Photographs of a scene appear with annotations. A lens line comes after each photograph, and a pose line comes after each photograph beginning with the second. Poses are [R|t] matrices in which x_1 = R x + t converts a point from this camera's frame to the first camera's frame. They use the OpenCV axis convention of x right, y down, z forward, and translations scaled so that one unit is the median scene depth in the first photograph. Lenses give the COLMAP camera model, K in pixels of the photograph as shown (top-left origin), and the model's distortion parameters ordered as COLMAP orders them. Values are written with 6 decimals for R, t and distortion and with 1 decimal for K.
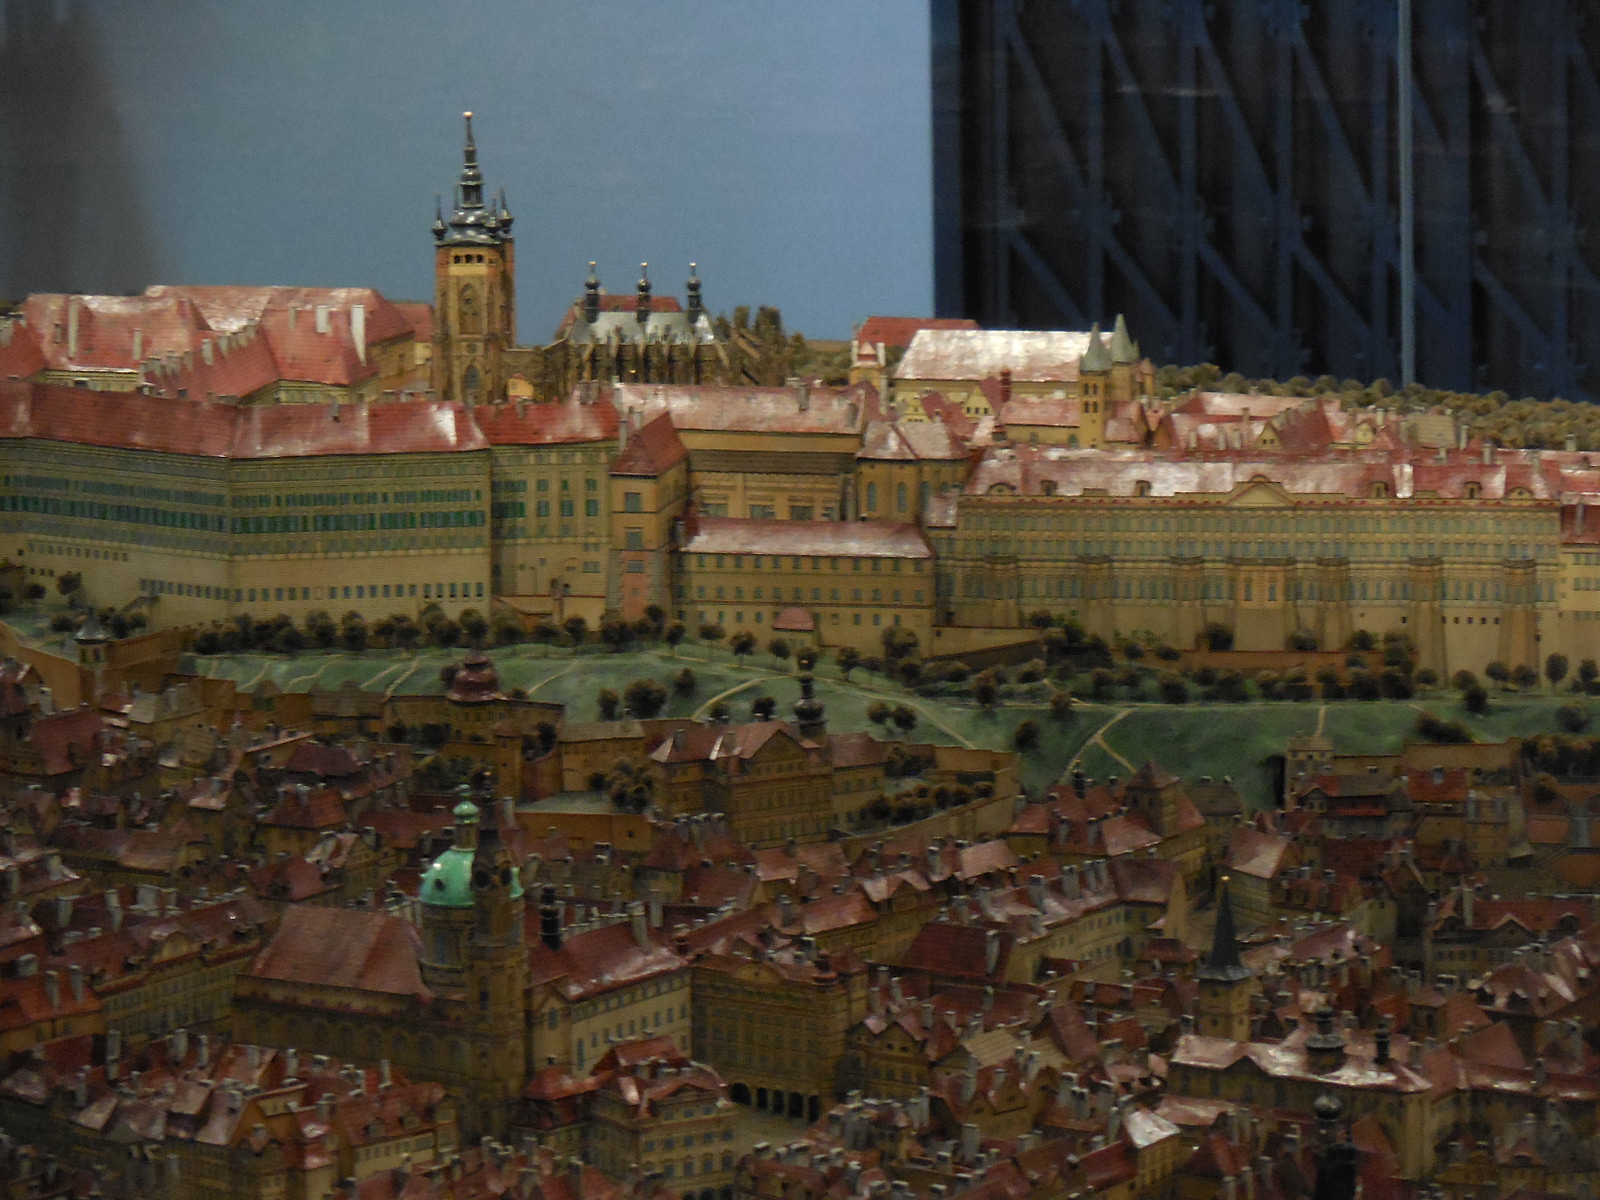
lens RADIAL K [[6883.6, 0, 800.3], [0, 6883.6, 600.4], [0, 0, 1]] dist [-0.064401, 0.000000]
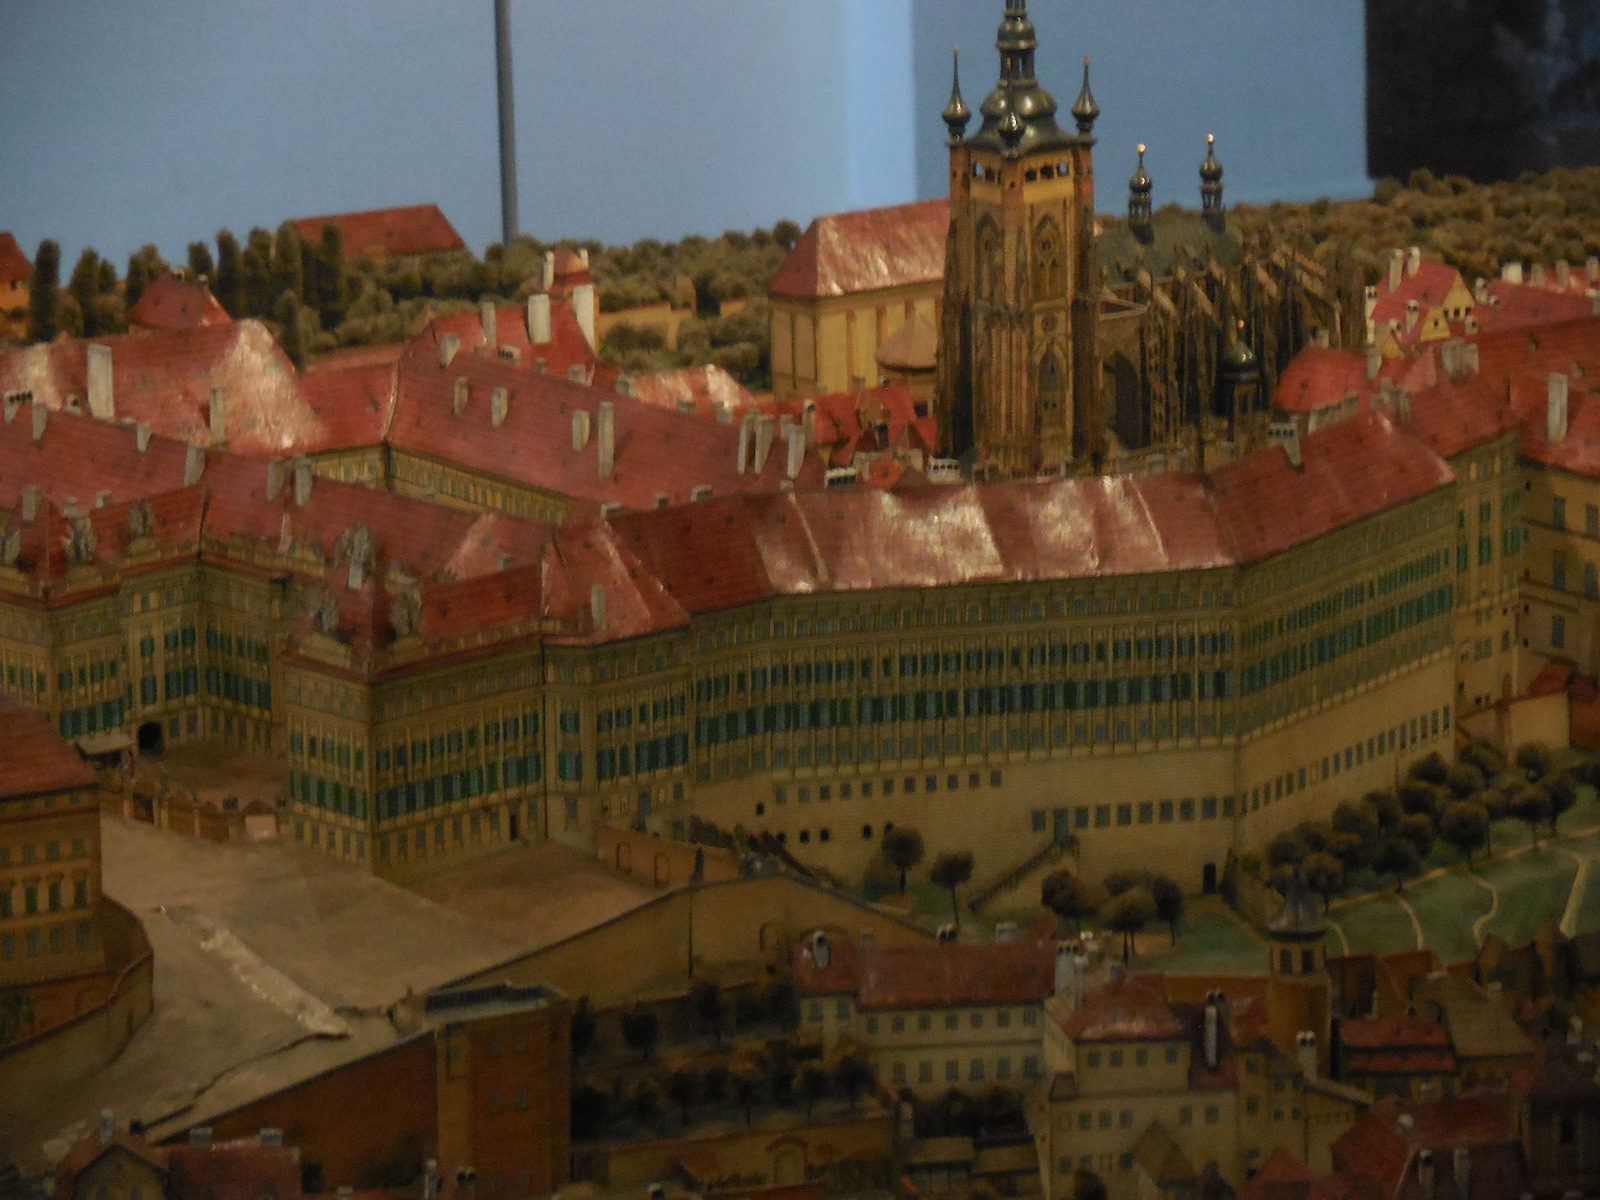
lens RADIAL K [[6883.6, 0, 799.8], [0, 6883.6, 598.4], [0, 0, 1]] dist [-0.064401, 0.000000]
pose [[0.649786, -0.169122, 0.741064, -0.522029], [0.131608, 0.985241, 0.109449, -0.084093], [-0.748637, 0.026412, 0.662454, 0.655348]]
